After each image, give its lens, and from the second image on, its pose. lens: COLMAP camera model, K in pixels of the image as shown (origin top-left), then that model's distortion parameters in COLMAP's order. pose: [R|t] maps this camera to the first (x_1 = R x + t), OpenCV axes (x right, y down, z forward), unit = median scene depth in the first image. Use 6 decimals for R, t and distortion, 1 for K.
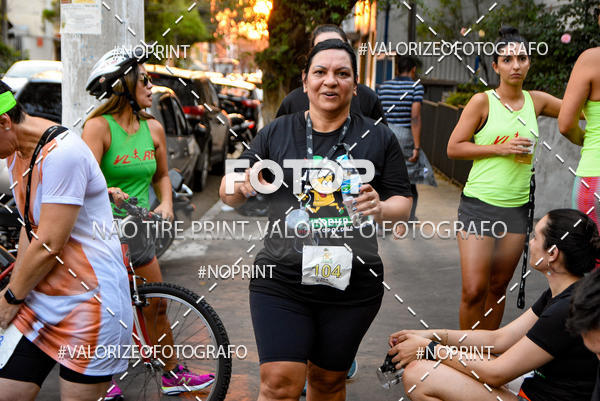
lens RADIAL K [[1447.4, 0, 281.3], [0, 1447.4, 201.1], [0, 0, 1]] dist [0.411276, 0.027078]
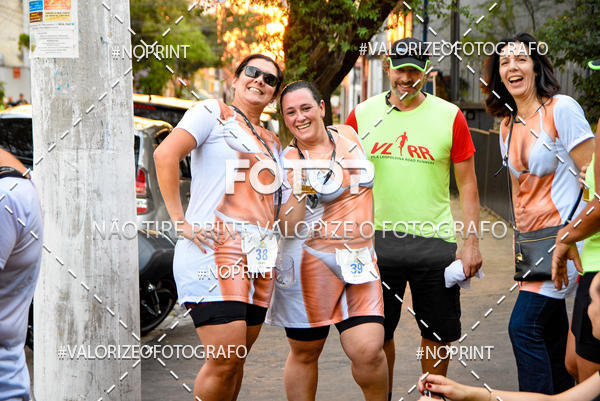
lens RADIAL K [[1130.5, 0, 290.7], [0, 1130.5, 199.5], [0, 0, 1]] dist [0.227666, -0.215859]
pose [[0.999315, -0.024448, -0.027784, 0.011143], [0.023904, 0.999519, -0.019766, -0.017960], [0.028254, 0.019088, 0.999419, 0.345545]]
